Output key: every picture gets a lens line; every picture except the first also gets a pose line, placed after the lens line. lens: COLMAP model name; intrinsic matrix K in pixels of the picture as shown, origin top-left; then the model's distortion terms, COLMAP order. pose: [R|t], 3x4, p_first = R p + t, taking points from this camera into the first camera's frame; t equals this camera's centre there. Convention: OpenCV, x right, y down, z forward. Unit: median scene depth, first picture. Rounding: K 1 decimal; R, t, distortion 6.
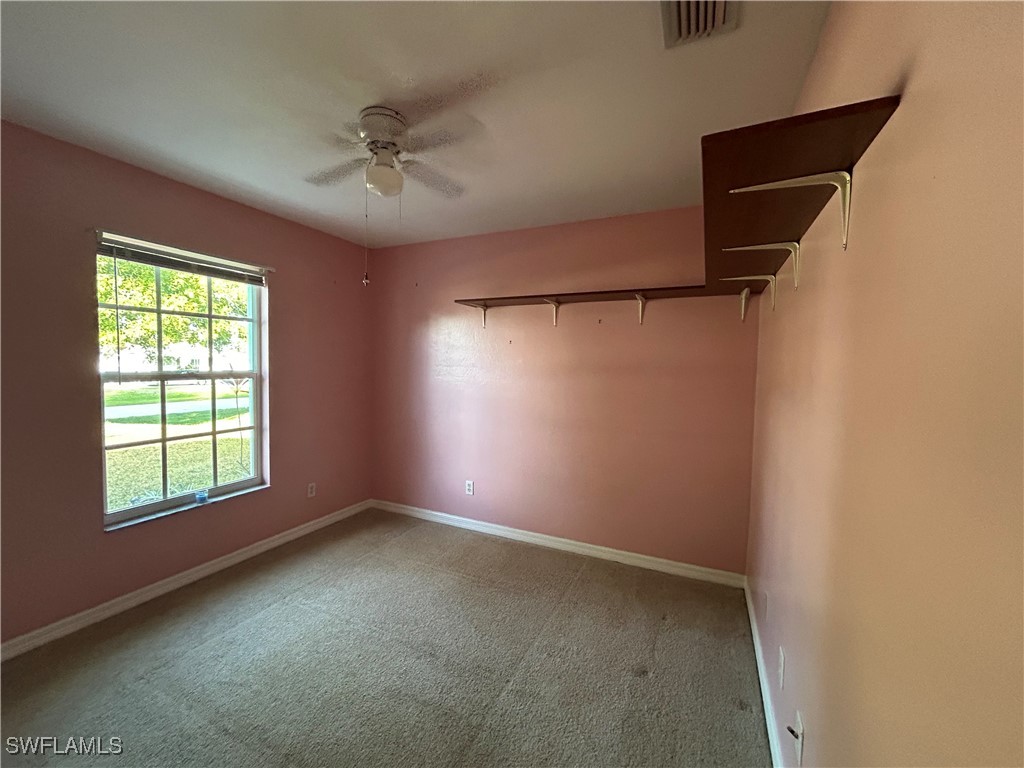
lens RADIAL K [[414.7, 0, 511.9], [0, 414.7, 390.5], [0, 0, 1]] dist [0.001090, -0.000167]
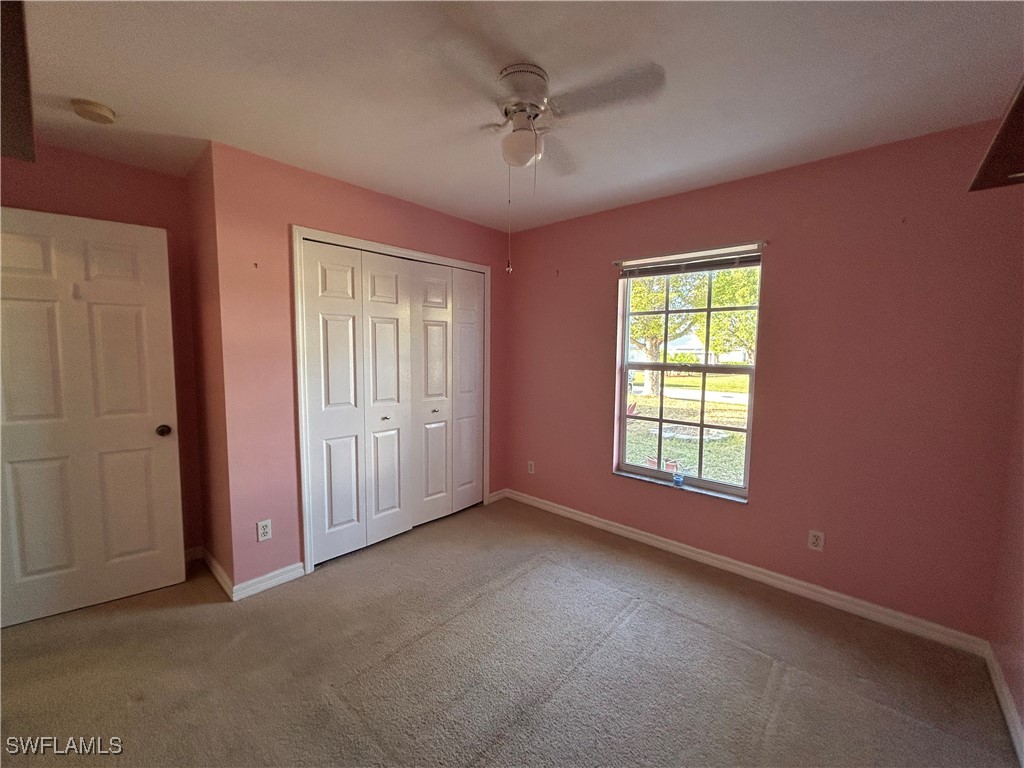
lens RADIAL K [[414.7, 0, 502.8], [0, 414.7, 386.8], [0, 0, 1]] dist [0.001090, -0.000167]
pose [[-0.299642, 0.068001, -0.951625, 0.405479], [-0.078428, 0.992325, 0.095605, -0.052437], [0.950823, 0.103281, -0.292009, 0.863297]]
